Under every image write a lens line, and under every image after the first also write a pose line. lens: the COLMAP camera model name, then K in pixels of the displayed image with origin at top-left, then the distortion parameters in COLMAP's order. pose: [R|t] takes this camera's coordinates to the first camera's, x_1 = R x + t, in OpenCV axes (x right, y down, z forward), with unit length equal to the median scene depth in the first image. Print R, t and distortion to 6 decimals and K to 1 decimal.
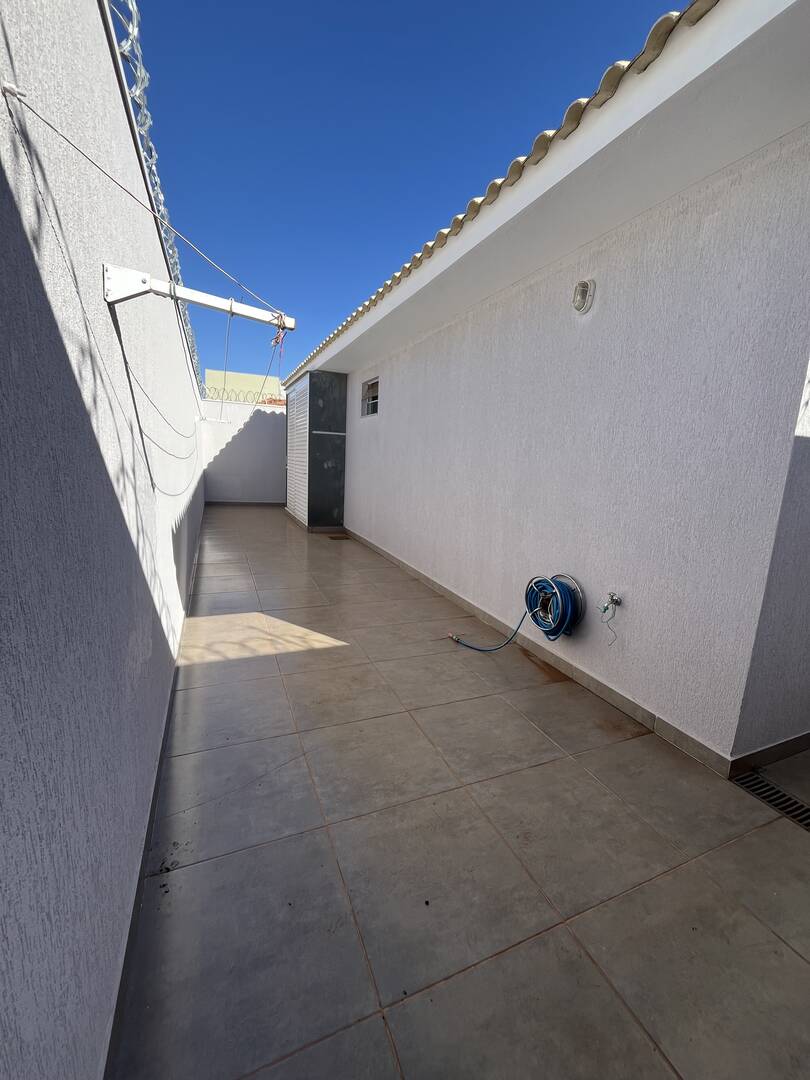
lens RADIAL K [[435.0, 0, 407.4], [0, 435.0, 541.6], [0, 0, 1]] dist [-0.004742, 0.000769]
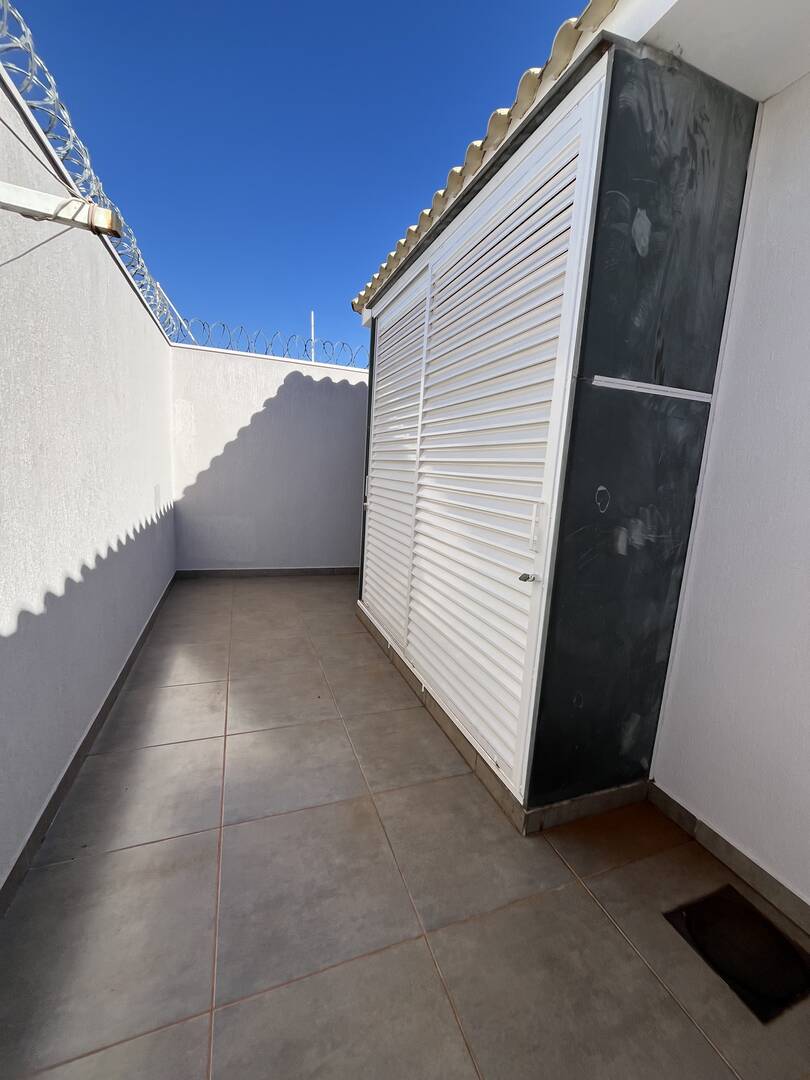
lens RADIAL K [[435.0, 0, 402.9], [0, 435.0, 537.8], [0, 0, 1]] dist [-0.004742, 0.000769]
pose [[0.998340, 0.019989, -0.054017, -0.217549], [-0.021353, 0.999465, -0.024788, -0.128627], [0.053492, 0.025900, 0.998232, 0.594133]]
